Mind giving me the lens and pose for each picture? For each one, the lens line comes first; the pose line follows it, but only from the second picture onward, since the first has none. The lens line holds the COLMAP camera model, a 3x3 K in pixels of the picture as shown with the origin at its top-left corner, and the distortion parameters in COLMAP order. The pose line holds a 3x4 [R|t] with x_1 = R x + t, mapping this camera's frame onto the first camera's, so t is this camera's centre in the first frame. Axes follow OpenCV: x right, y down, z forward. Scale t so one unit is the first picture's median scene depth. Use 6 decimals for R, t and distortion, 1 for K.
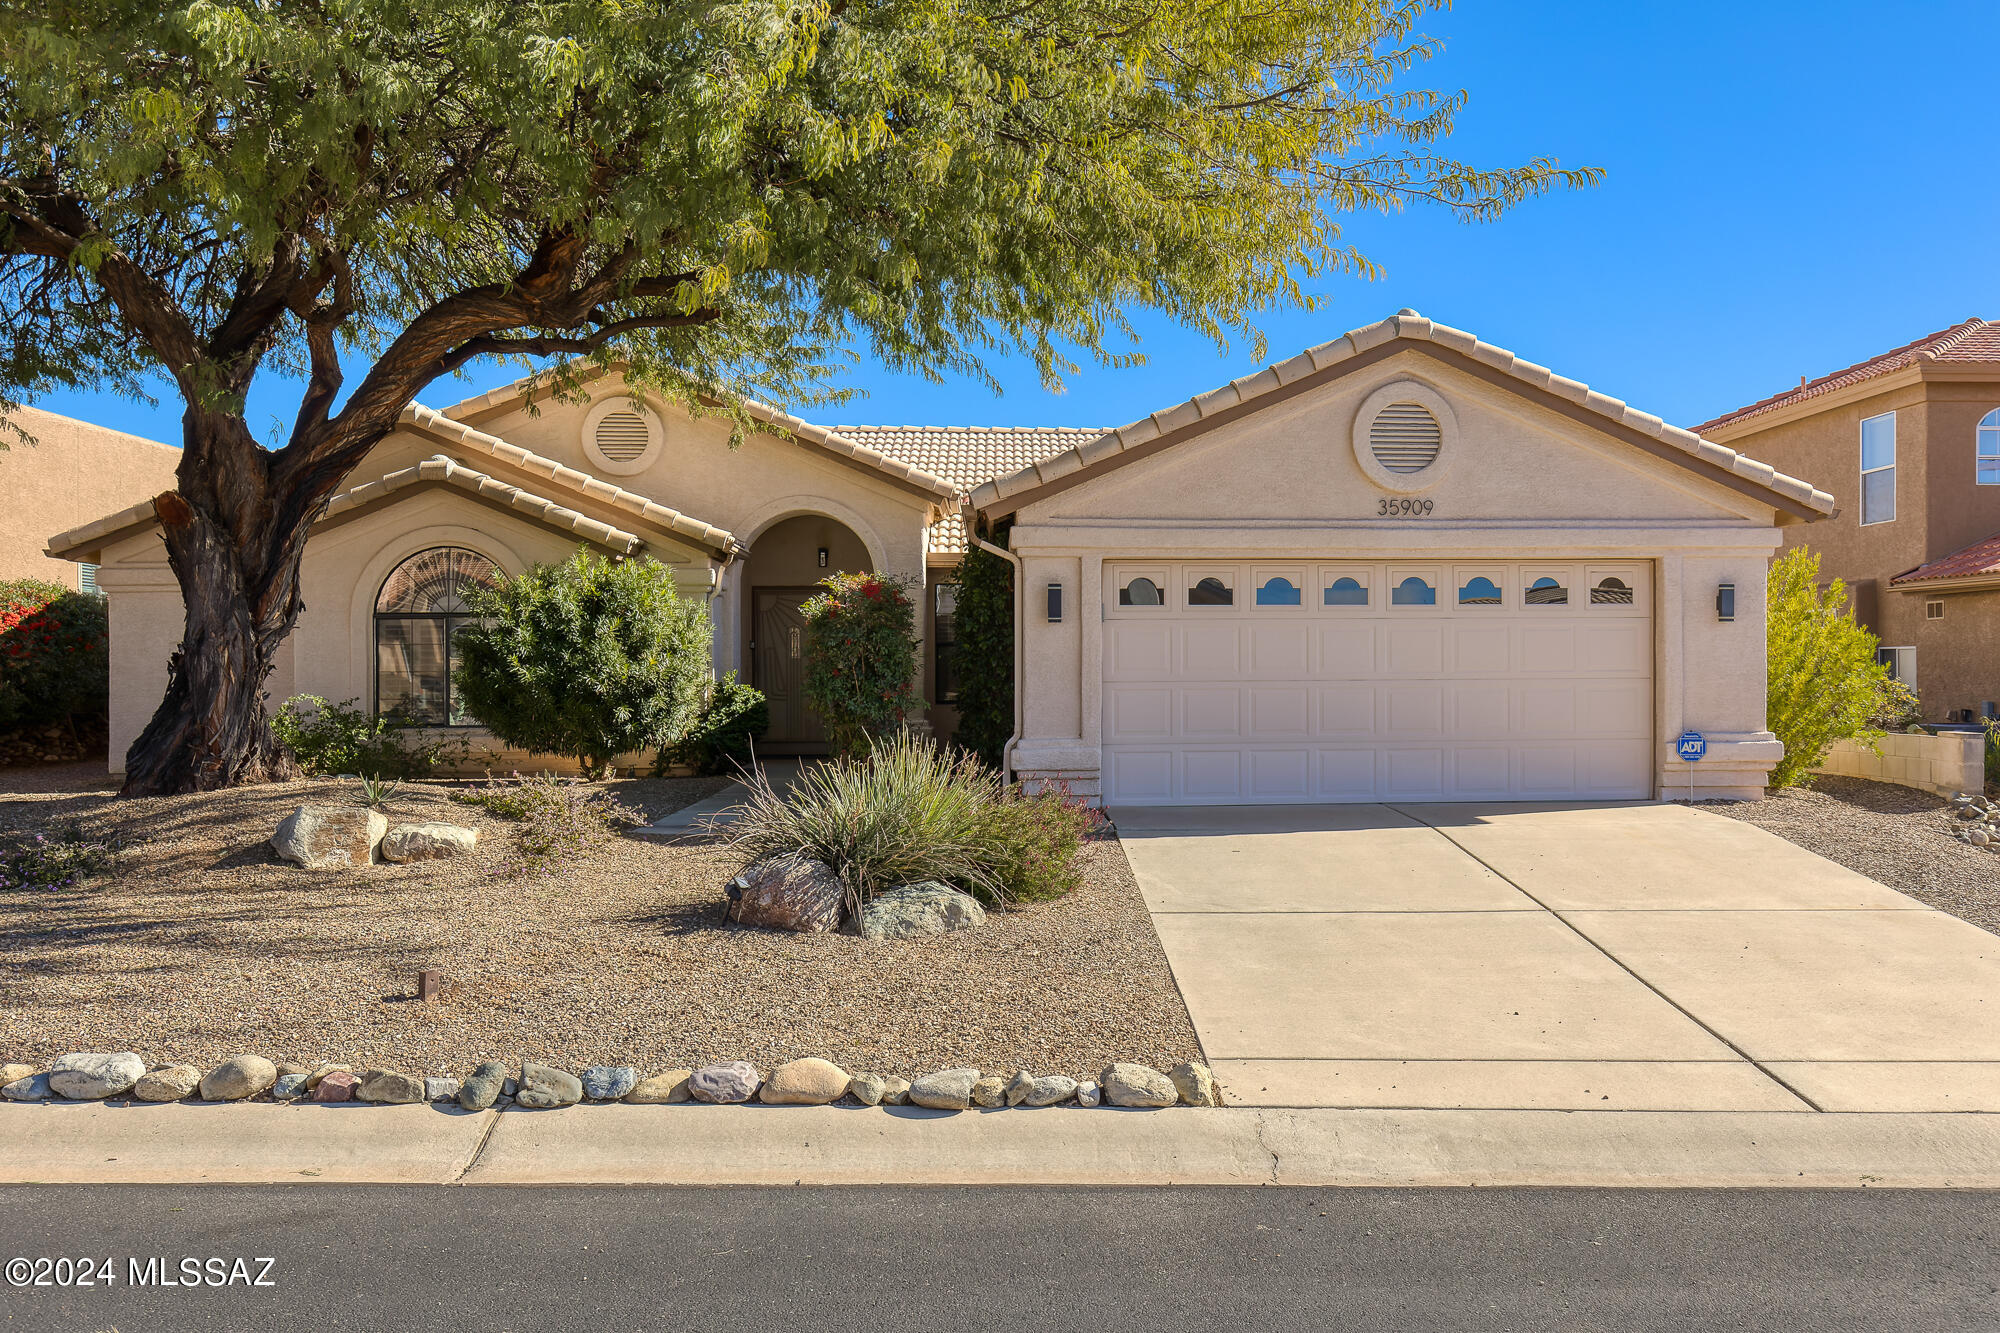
lens RADIAL K [[1586.0, 0, 1000.0], [0, 1586.0, 666.5], [0, 0, 1]] dist [0.001838, 0.000415]
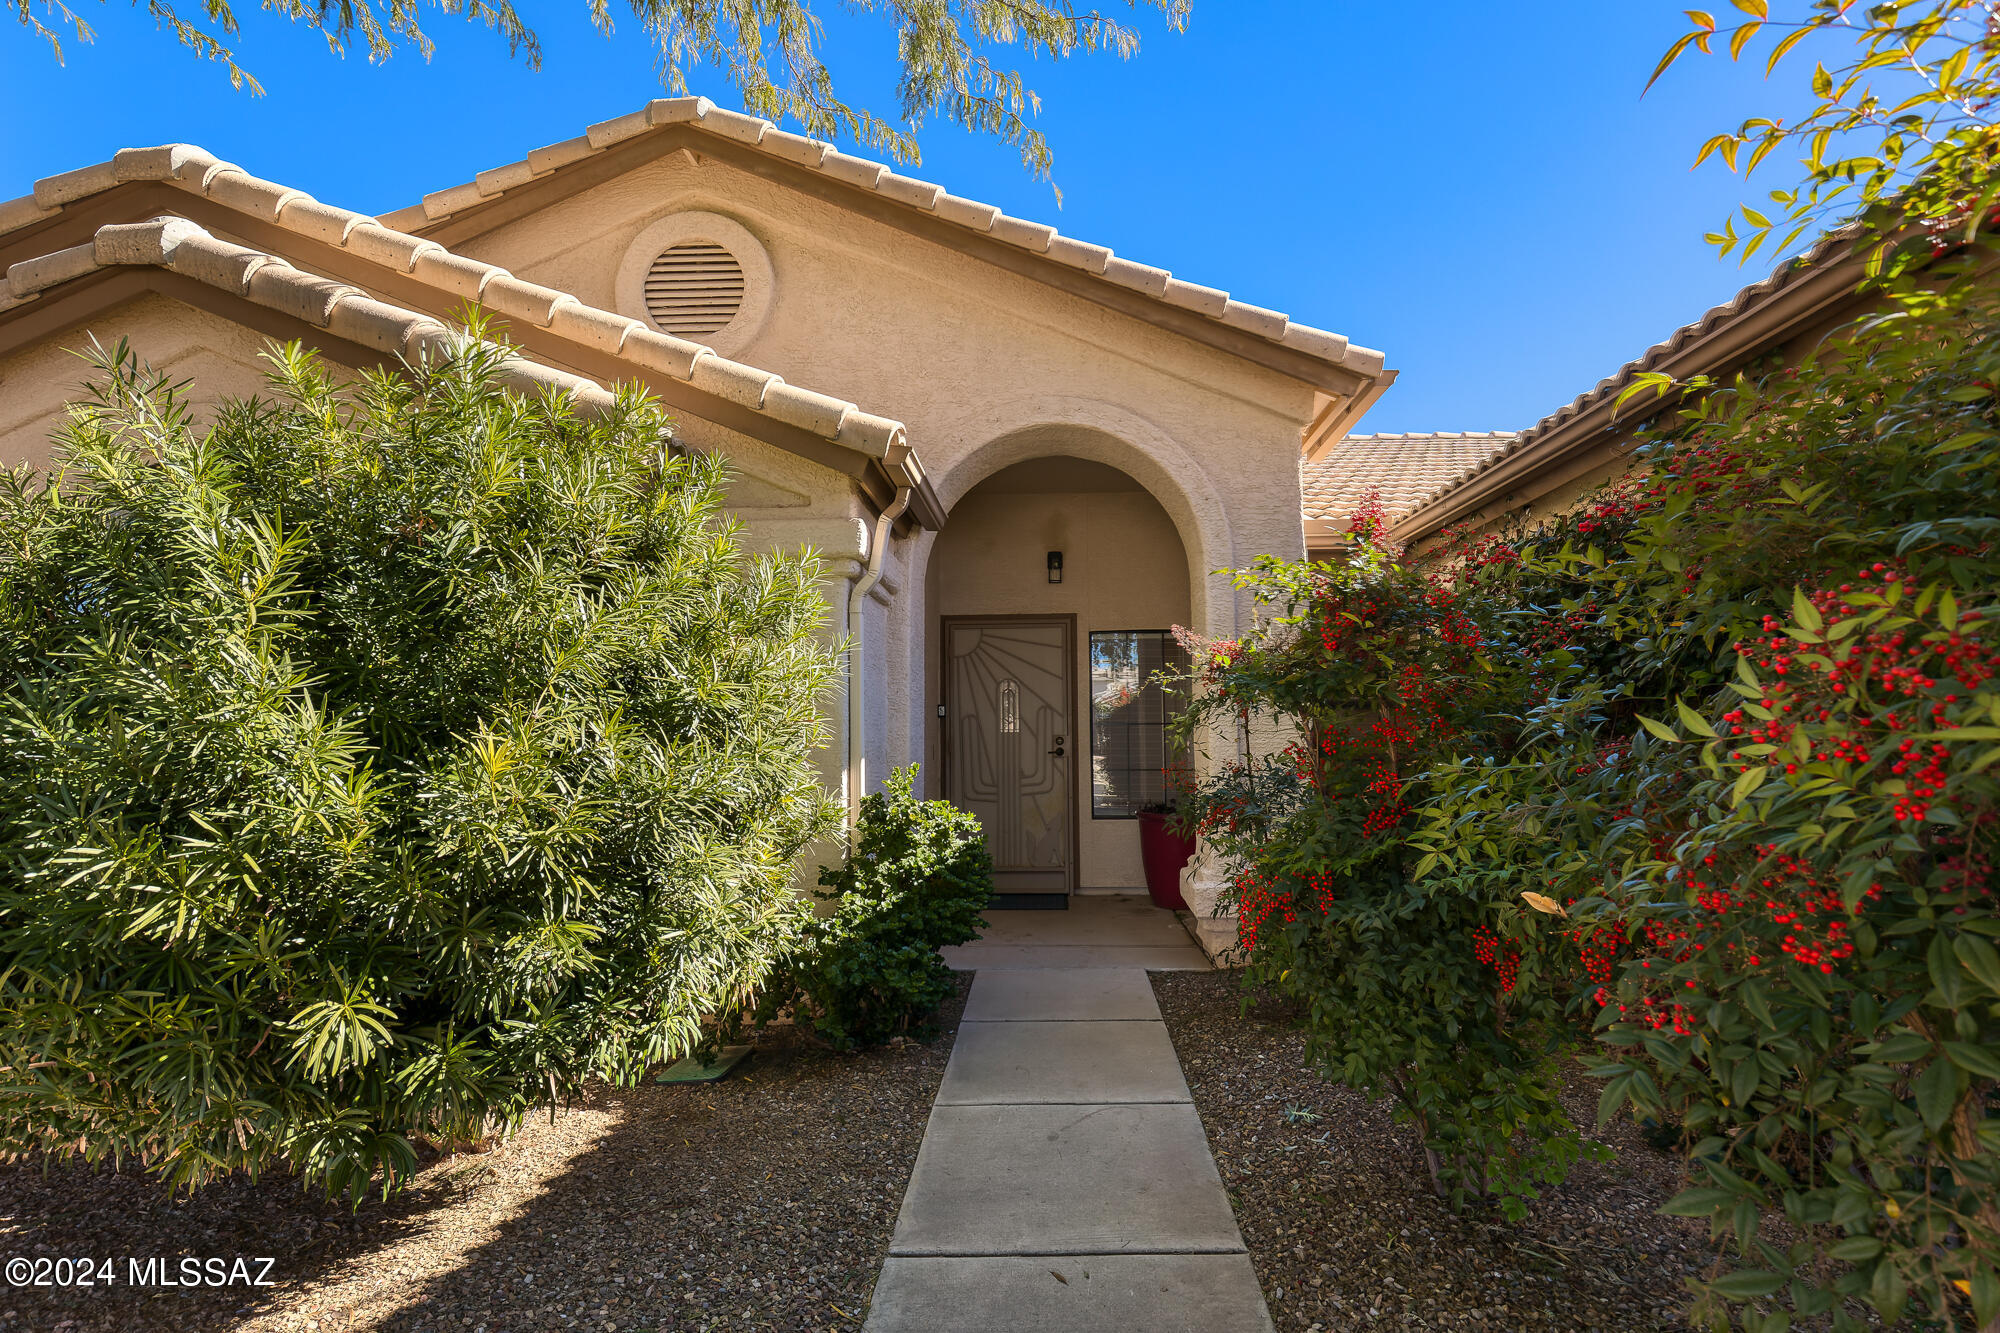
lens RADIAL K [[921.7, 0, 1000.0], [0, 921.7, 666.5], [0, 0, 1]] dist [-0.000056, -0.000083]
pose [[0.997416, -0.007472, -0.071456, -0.128621], [0.002299, 0.997387, -0.072204, -0.005534], [0.071808, 0.071853, 0.994827, 0.769035]]
